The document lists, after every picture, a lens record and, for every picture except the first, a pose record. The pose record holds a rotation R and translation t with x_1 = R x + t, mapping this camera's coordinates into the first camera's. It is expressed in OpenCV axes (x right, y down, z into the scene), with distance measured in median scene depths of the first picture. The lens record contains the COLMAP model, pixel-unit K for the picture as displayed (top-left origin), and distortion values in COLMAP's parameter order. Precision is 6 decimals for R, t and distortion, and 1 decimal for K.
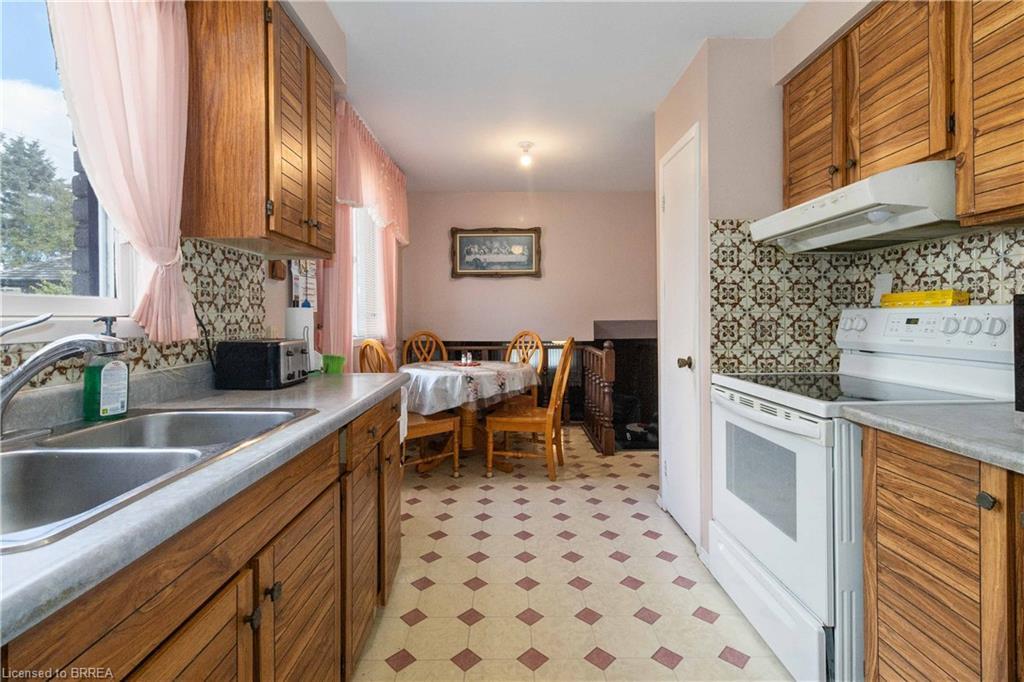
lens RADIAL K [[476.6, 0, 518.3], [0, 476.6, 327.4], [0, 0, 1]] dist [0.000046, 0.000196]
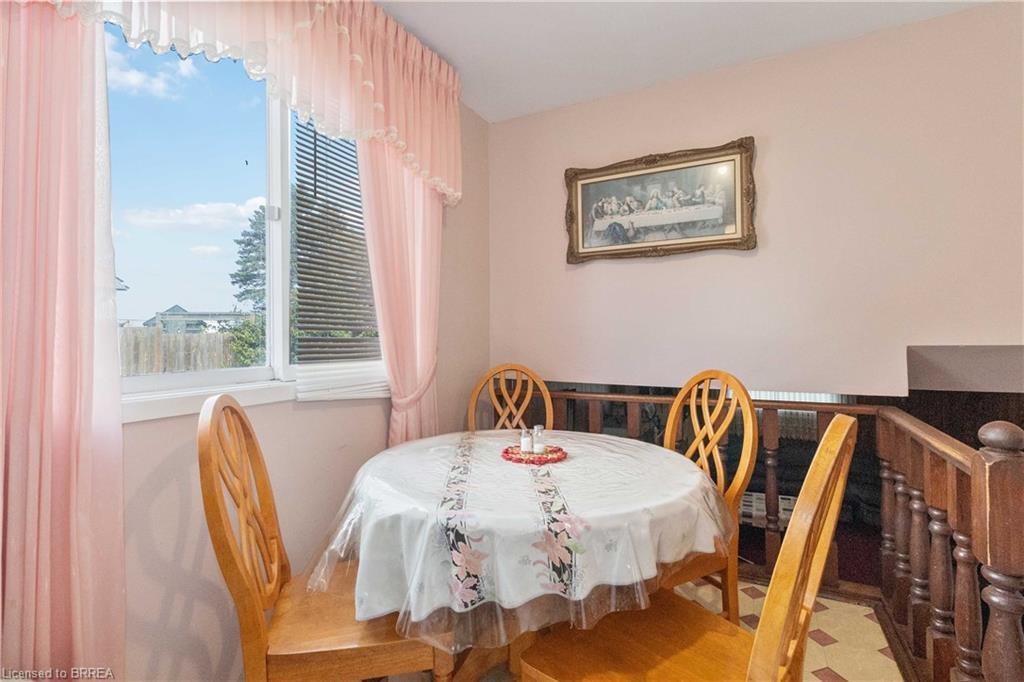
lens RADIAL K [[476.6, 0, 518.3], [0, 476.6, 327.4], [0, 0, 1]] dist [0.000046, 0.000196]
pose [[0.888990, -0.010959, -0.457796, 0.054454], [-0.005781, 0.999365, -0.035151, -0.012751], [0.457891, 0.033895, 0.888362, 0.498953]]
